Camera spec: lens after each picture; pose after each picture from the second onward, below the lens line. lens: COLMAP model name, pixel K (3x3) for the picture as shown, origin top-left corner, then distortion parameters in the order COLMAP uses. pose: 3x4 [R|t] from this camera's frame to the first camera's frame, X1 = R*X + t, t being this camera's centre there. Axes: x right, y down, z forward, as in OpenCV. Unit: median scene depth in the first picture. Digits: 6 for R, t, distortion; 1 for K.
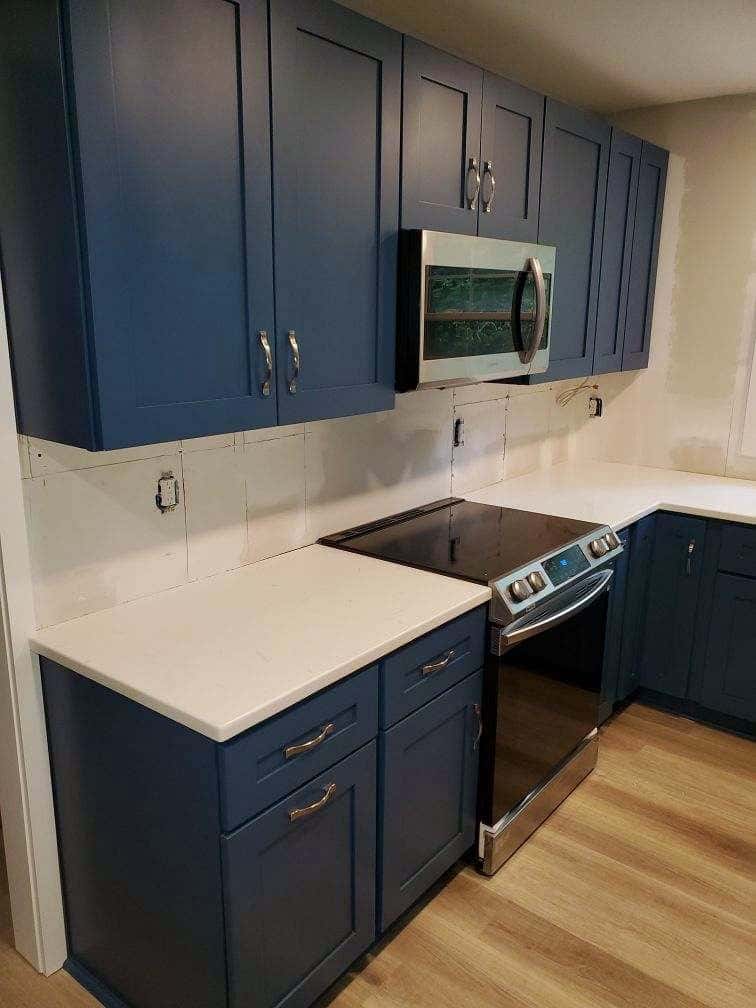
lens RADIAL K [[755.9, 0, 378.0], [0, 755.9, 504.0], [0, 0, 1]] dist [0.084036, -0.112211]
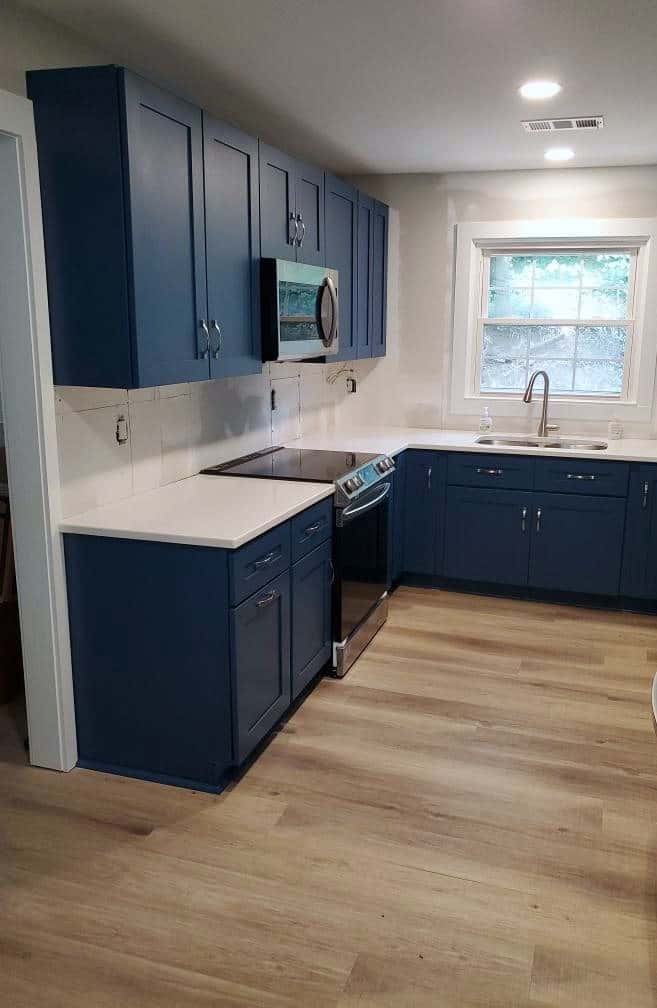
lens RADIAL K [[840.0, 0, 328.5], [0, 840.0, 504.0], [0, 0, 1]] dist [0.117665, -0.002019]
pose [[0.934001, -0.065155, 0.351280, -0.421780], [0.080068, 0.996394, -0.028078, 0.175068], [-0.348184, 0.054351, 0.935849, -0.555708]]
